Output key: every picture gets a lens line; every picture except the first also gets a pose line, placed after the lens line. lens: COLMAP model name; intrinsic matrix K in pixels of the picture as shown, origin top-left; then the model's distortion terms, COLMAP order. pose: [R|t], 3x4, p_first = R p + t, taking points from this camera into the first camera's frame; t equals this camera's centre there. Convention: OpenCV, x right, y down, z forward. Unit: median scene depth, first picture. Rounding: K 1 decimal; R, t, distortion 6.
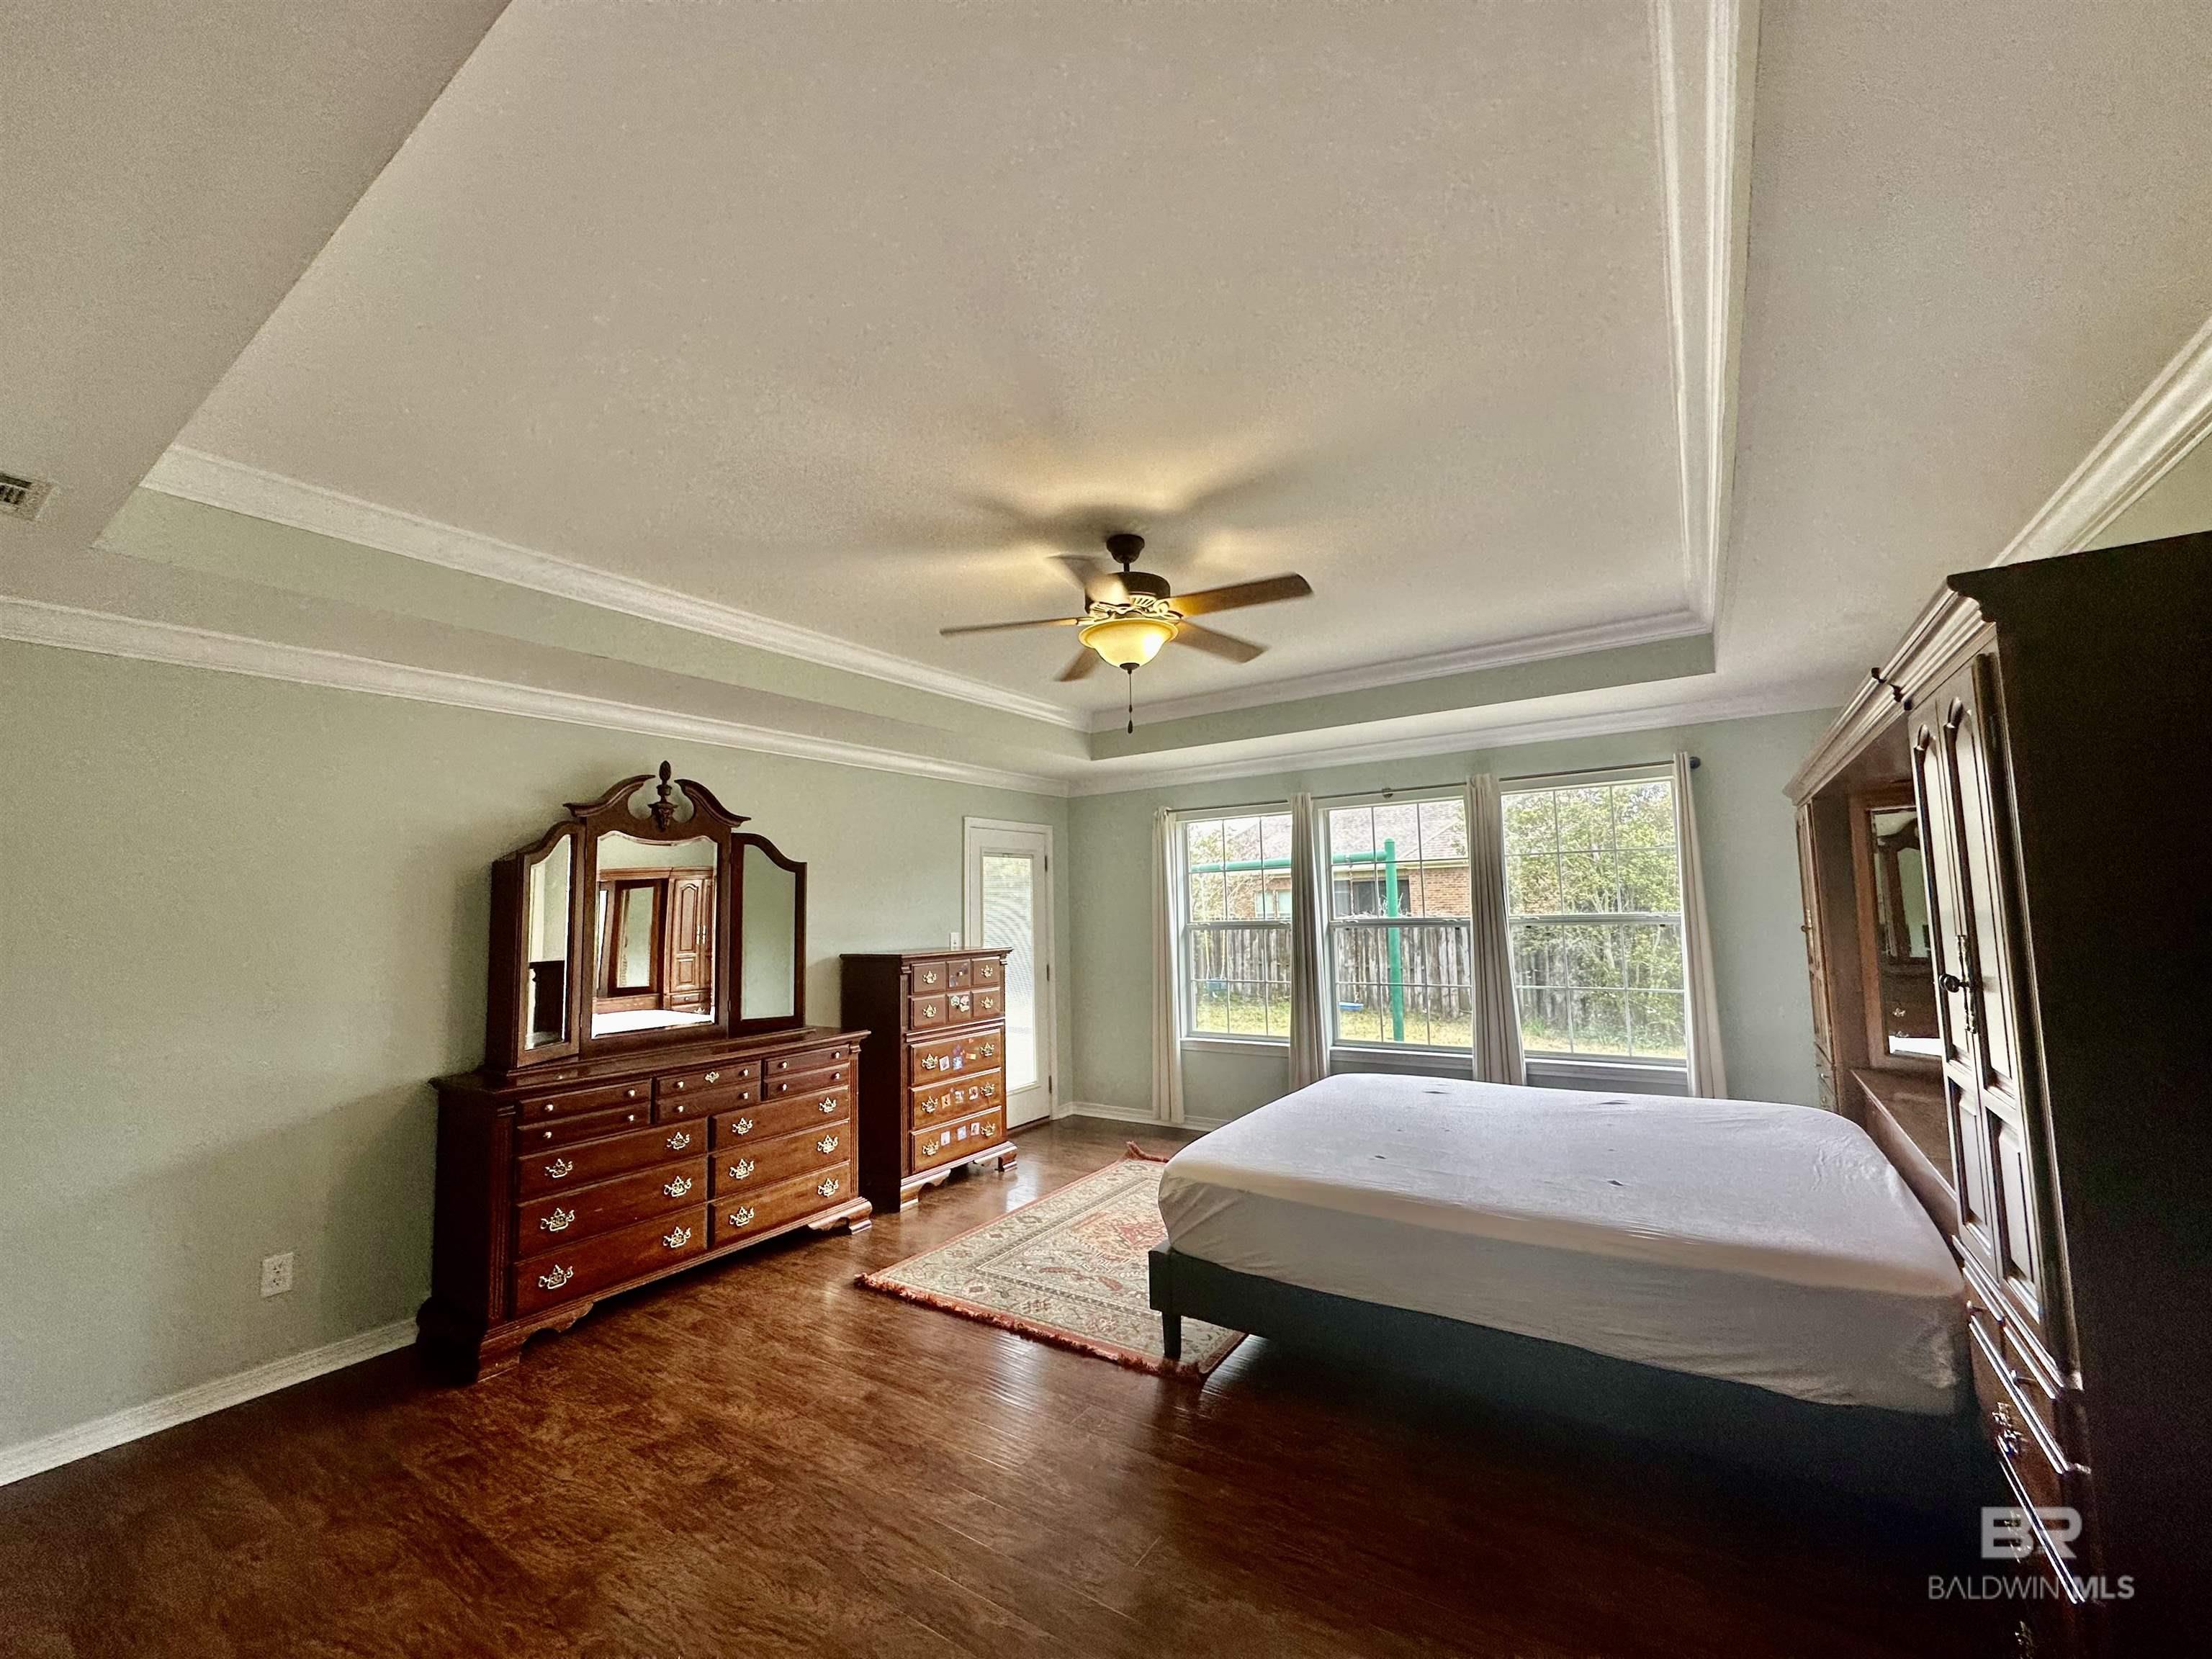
lens RADIAL K [[884.4, 0, 1106.0], [0, 884.4, 829.5], [0, 0, 1]] dist [-0.002248, 0.000253]
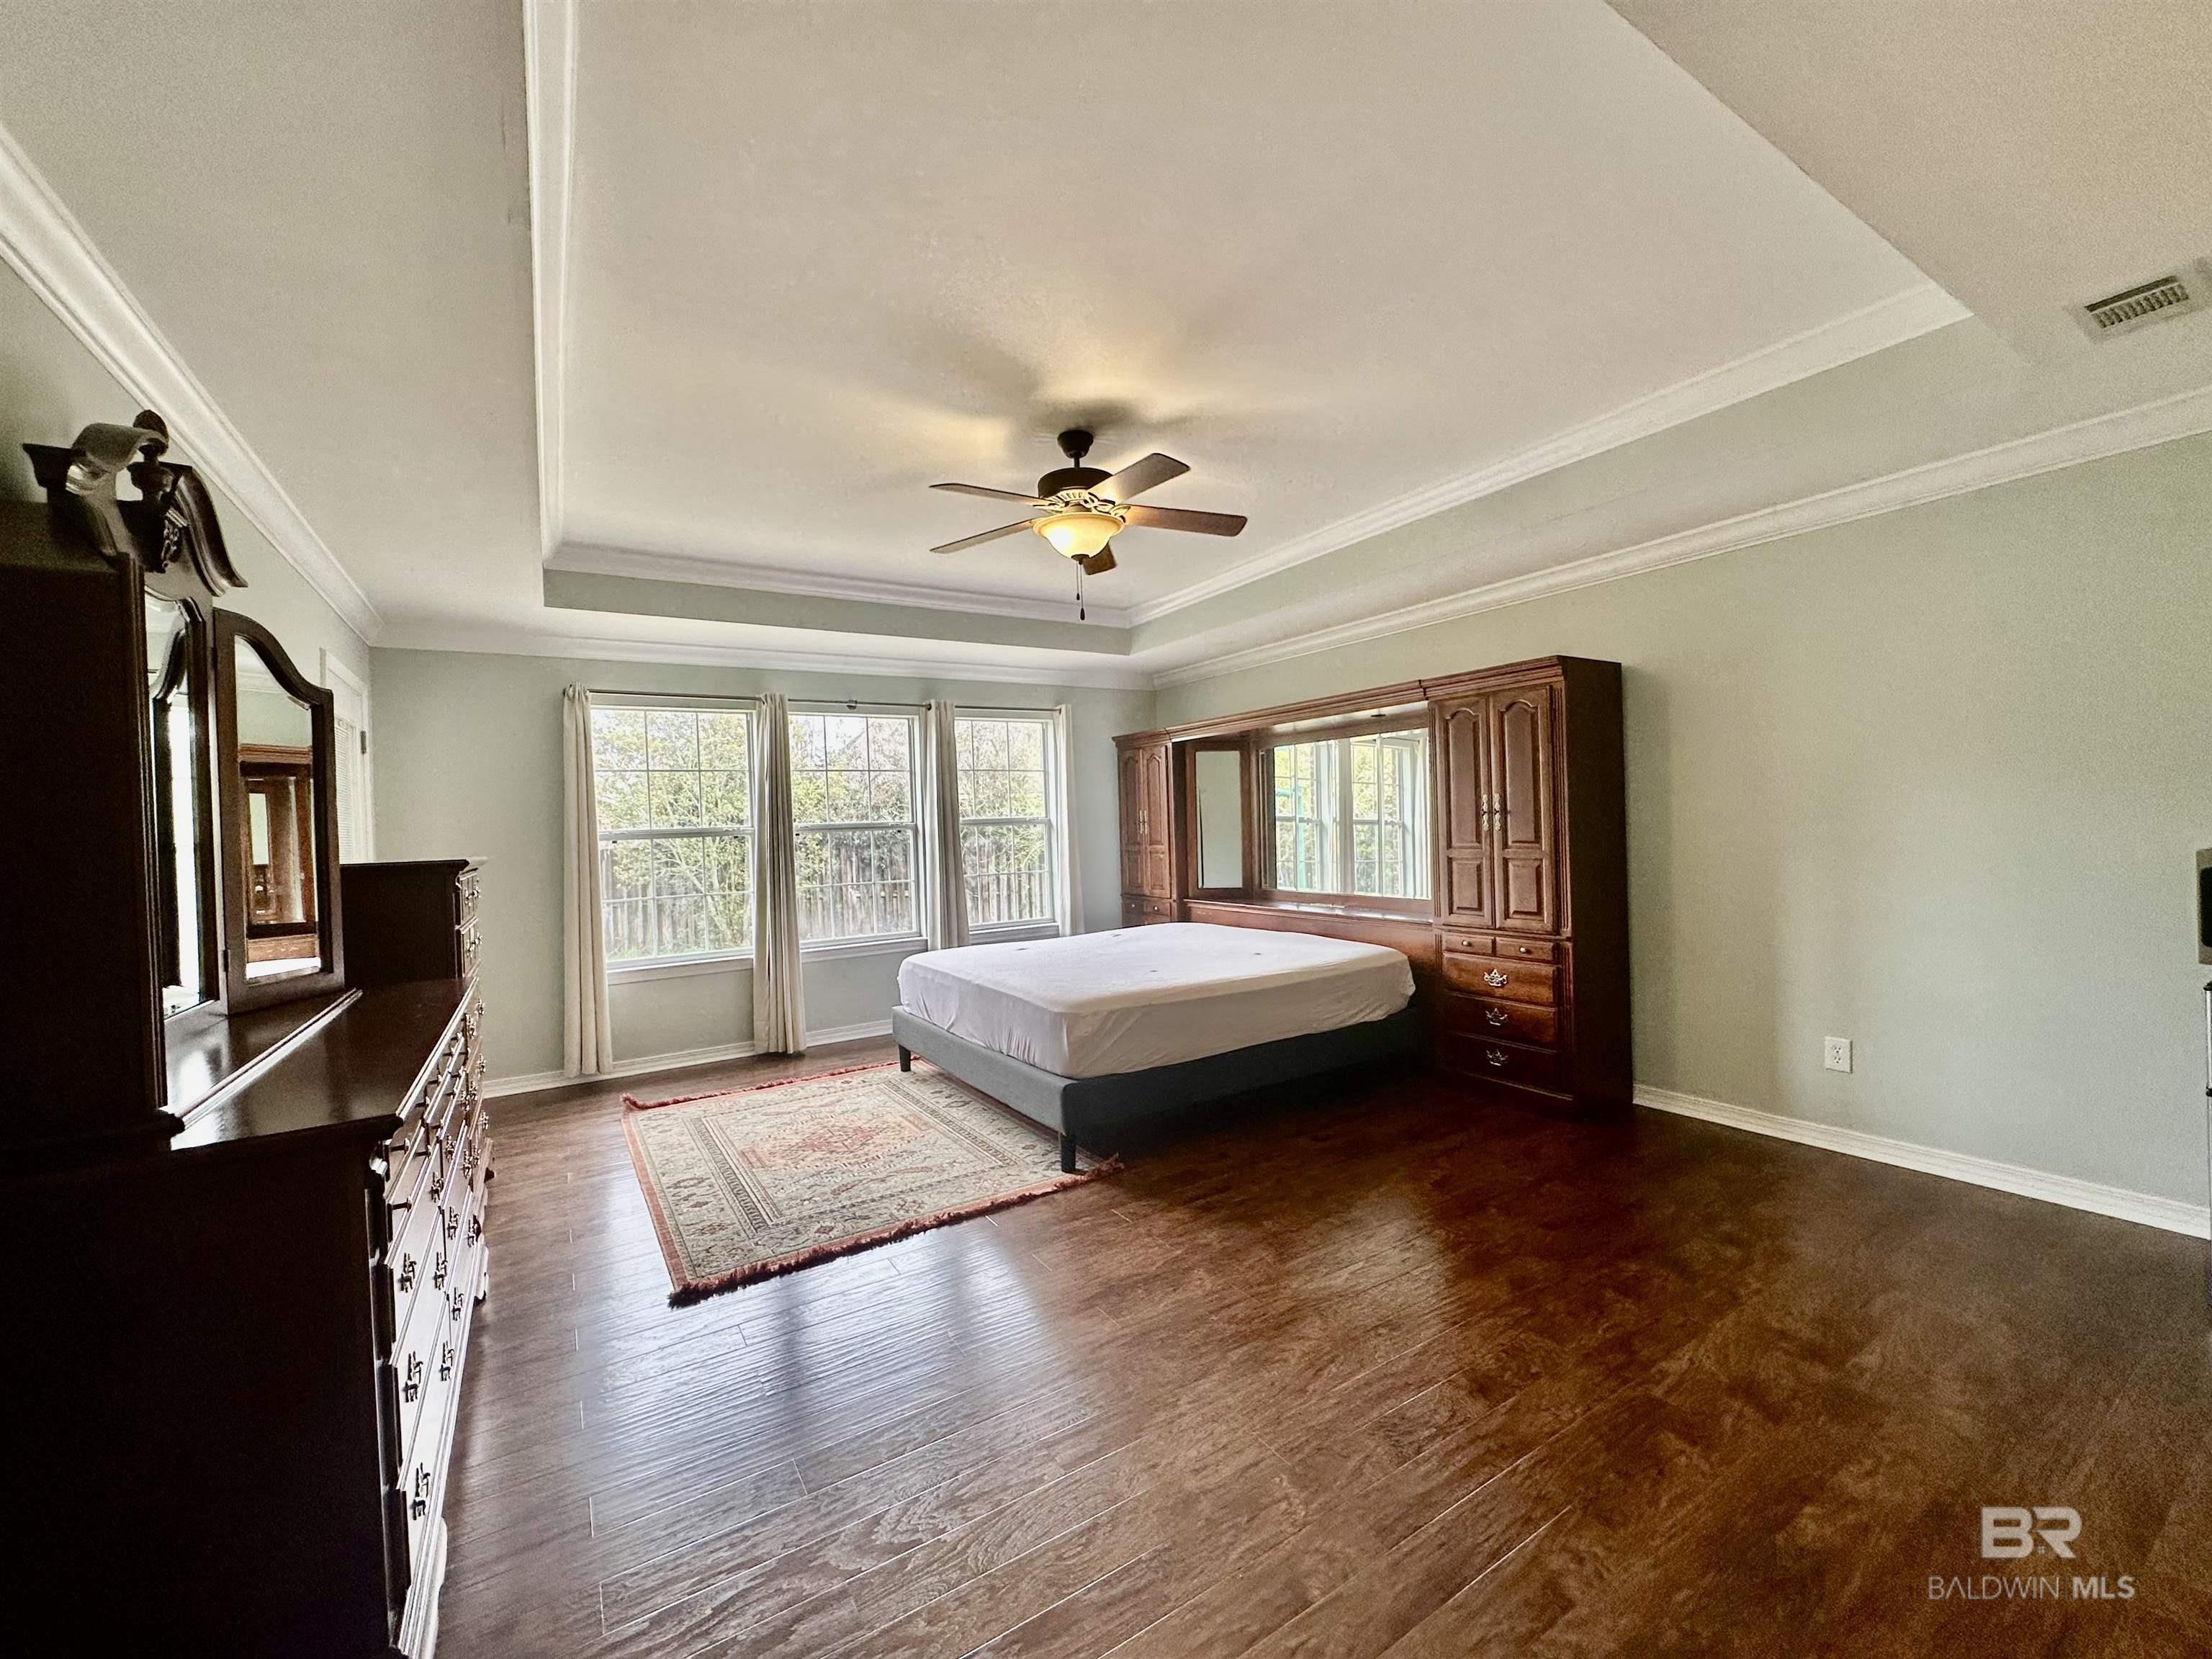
lens RADIAL K [[884.4, 0, 1106.0], [0, 884.4, 829.5], [0, 0, 1]] dist [-0.002248, 0.000253]
pose [[0.406053, 0.005131, 0.913835, -0.657058], [-0.060171, 0.997964, 0.021133, 0.084012], [-0.911867, -0.063567, 0.405535, 0.353074]]
